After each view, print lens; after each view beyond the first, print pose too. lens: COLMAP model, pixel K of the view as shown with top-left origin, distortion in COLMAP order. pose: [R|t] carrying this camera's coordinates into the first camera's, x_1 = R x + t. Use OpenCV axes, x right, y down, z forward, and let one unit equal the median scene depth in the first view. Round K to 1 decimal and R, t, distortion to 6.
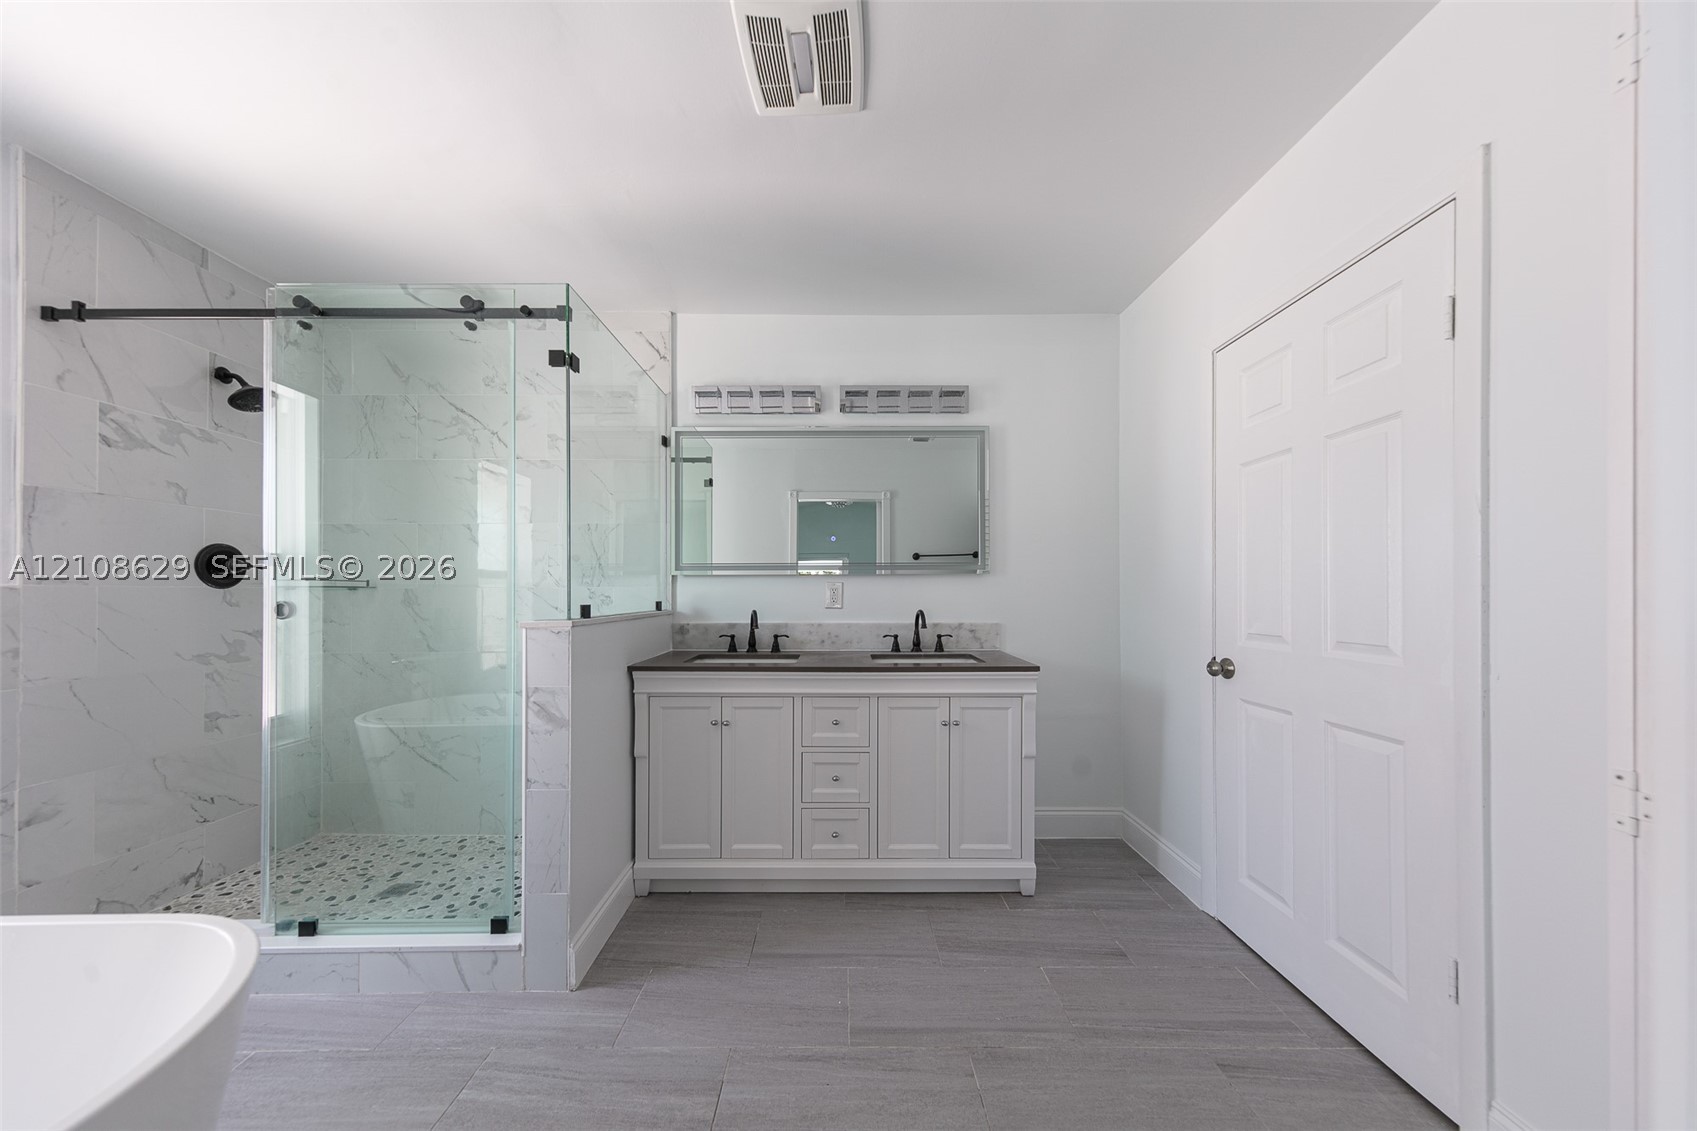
lens RADIAL K [[548.8, 0, 859.9], [0, 548.8, 585.3], [0, 0, 1]] dist [0.007414, 0.000022]
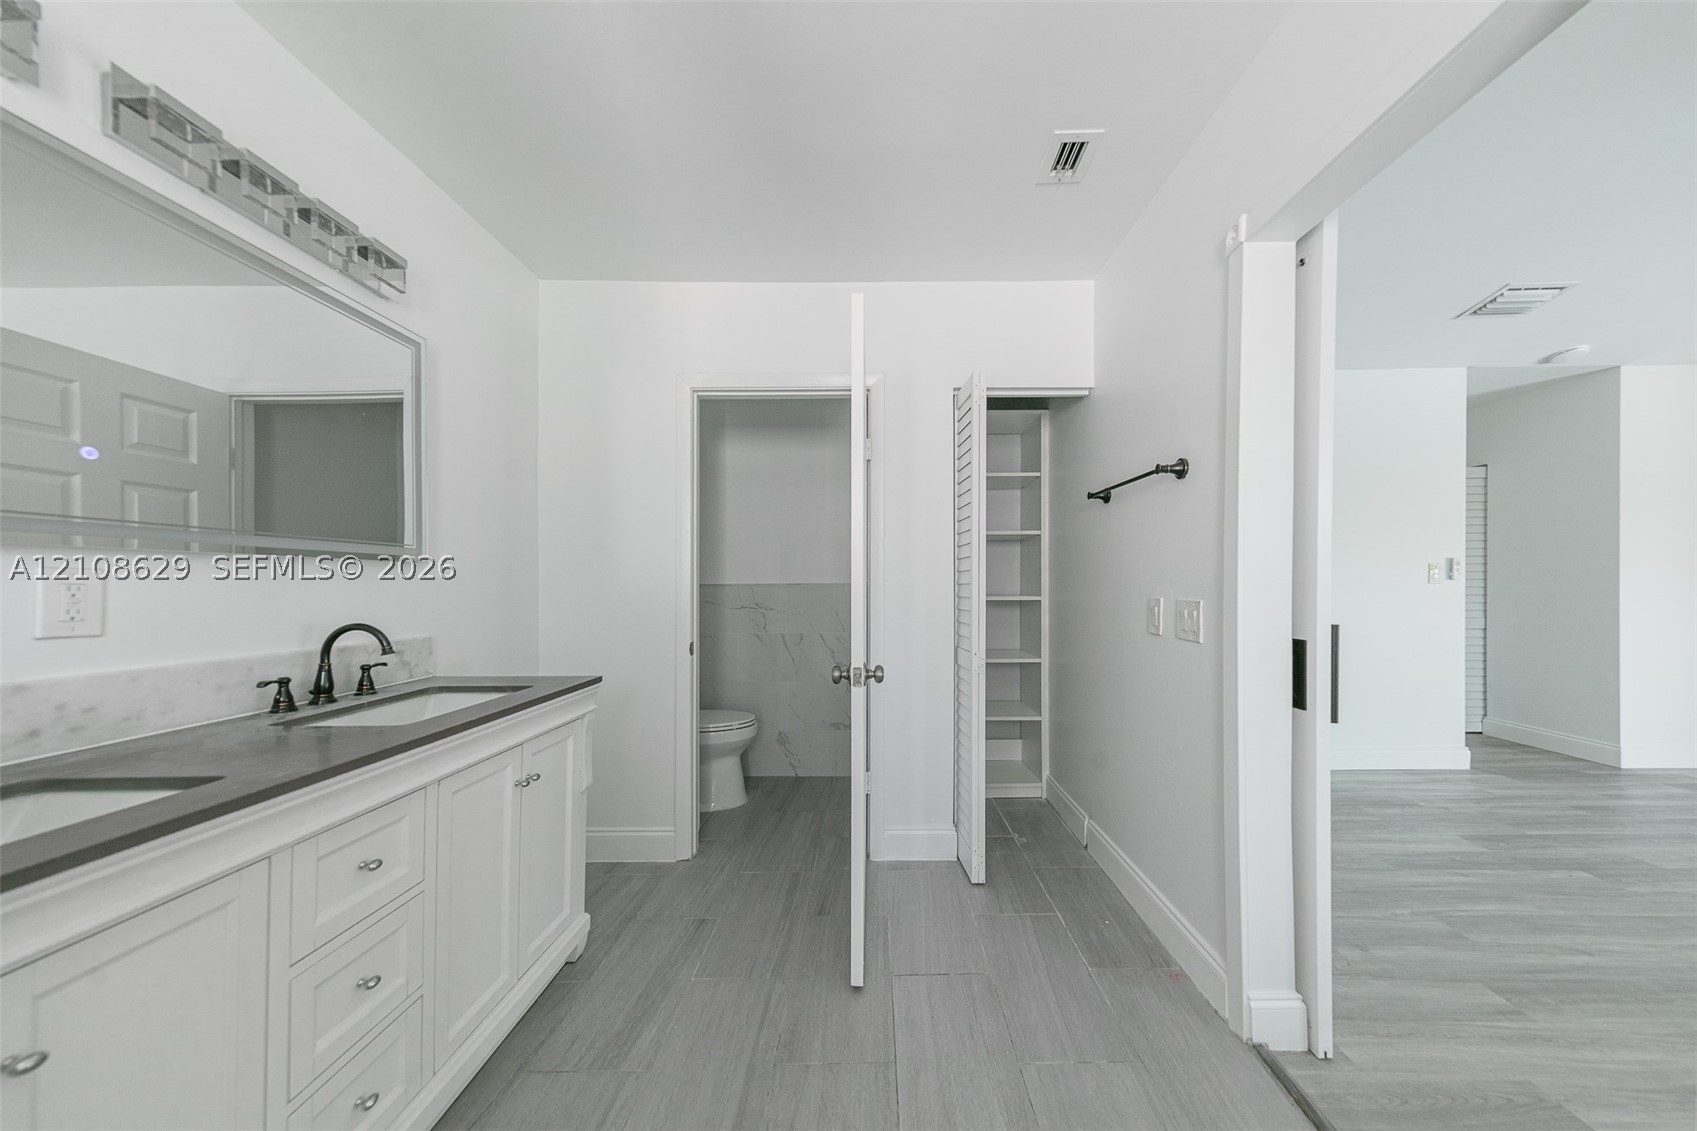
lens RADIAL K [[548.8, 0, 860.6], [0, 548.8, 589.3], [0, 0, 1]] dist [0.007414, 0.000022]
pose [[0.026343, -0.007692, 0.999623, -0.442061], [-0.004185, 0.999961, 0.007805, 0.003385], [-0.999644, -0.004389, 0.026310, 0.487809]]
